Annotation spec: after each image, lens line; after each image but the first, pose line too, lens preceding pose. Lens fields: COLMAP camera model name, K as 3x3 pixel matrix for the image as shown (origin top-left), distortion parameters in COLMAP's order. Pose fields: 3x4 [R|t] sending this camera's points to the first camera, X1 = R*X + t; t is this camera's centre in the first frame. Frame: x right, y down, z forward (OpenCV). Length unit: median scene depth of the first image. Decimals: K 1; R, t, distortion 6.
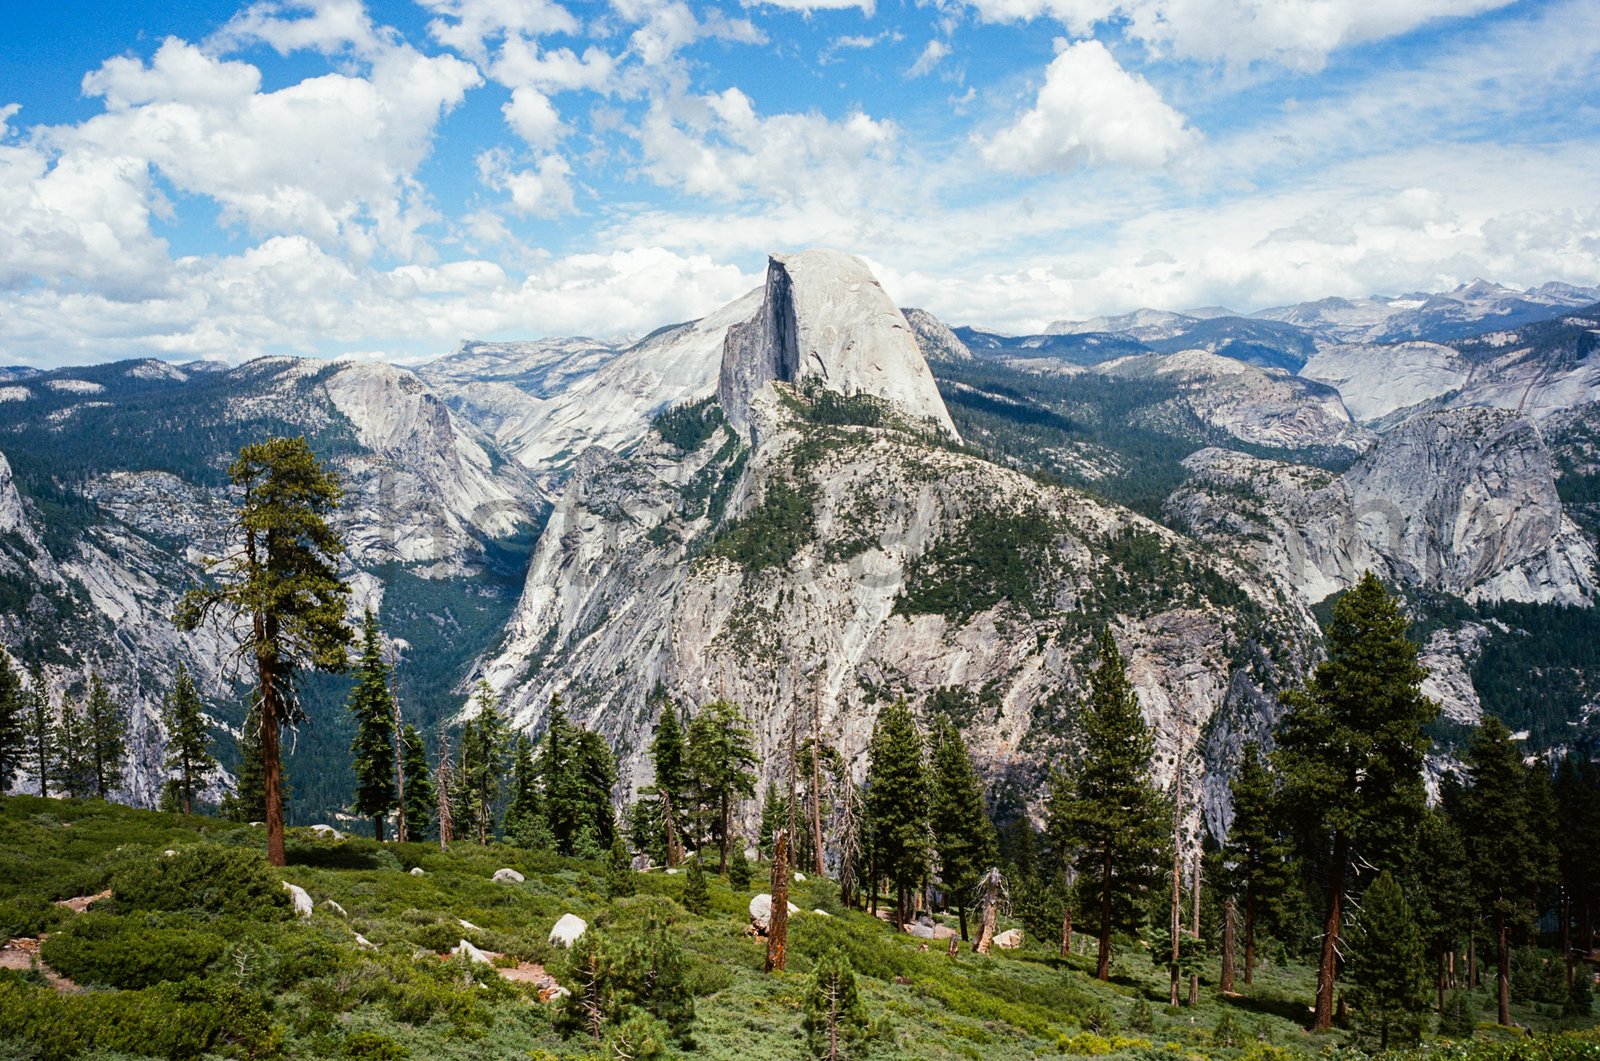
lens RADIAL K [[1414.7, 0, 890.0], [0, 1414.7, 533.1], [0, 0, 1]] dist [0.009018, -0.018495]
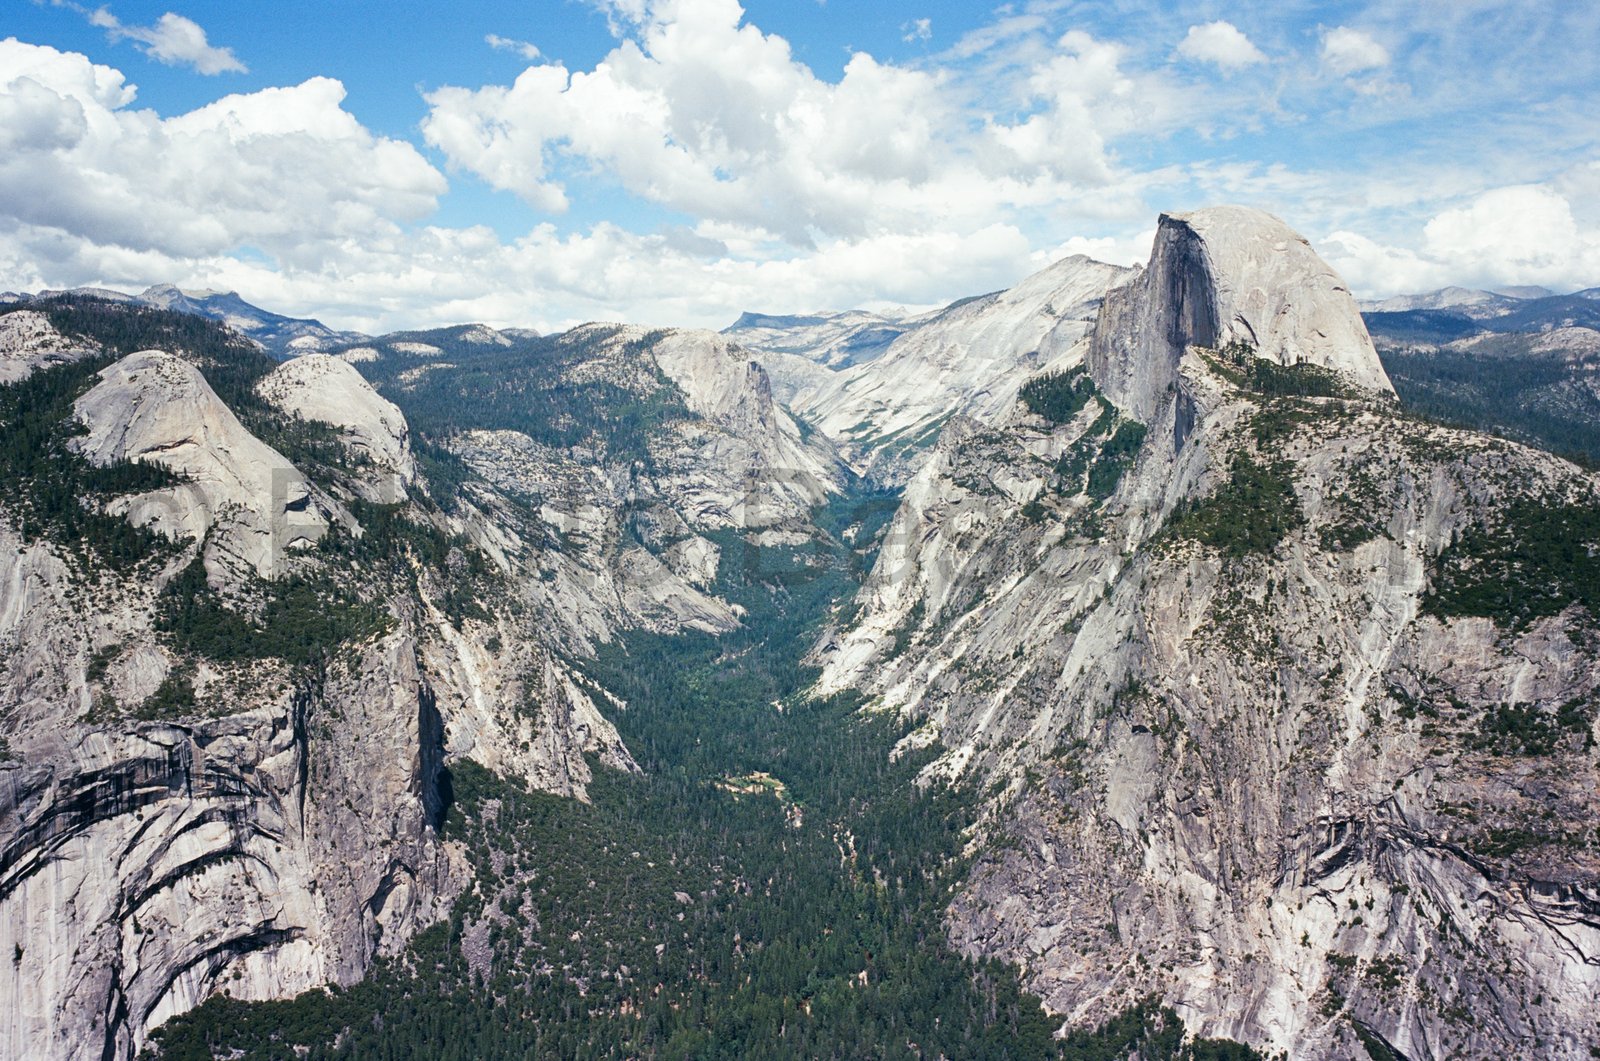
lens RADIAL K [[1414.7, 0, 864.4], [0, 1414.7, 523.8], [0, 0, 1]] dist [0.009018, -0.018495]
pose [[0.981951, 0.038537, -0.185166, -0.106548], [-0.036871, 0.999243, 0.012435, 0.002457], [0.185505, -0.005384, 0.982629, 0.054683]]
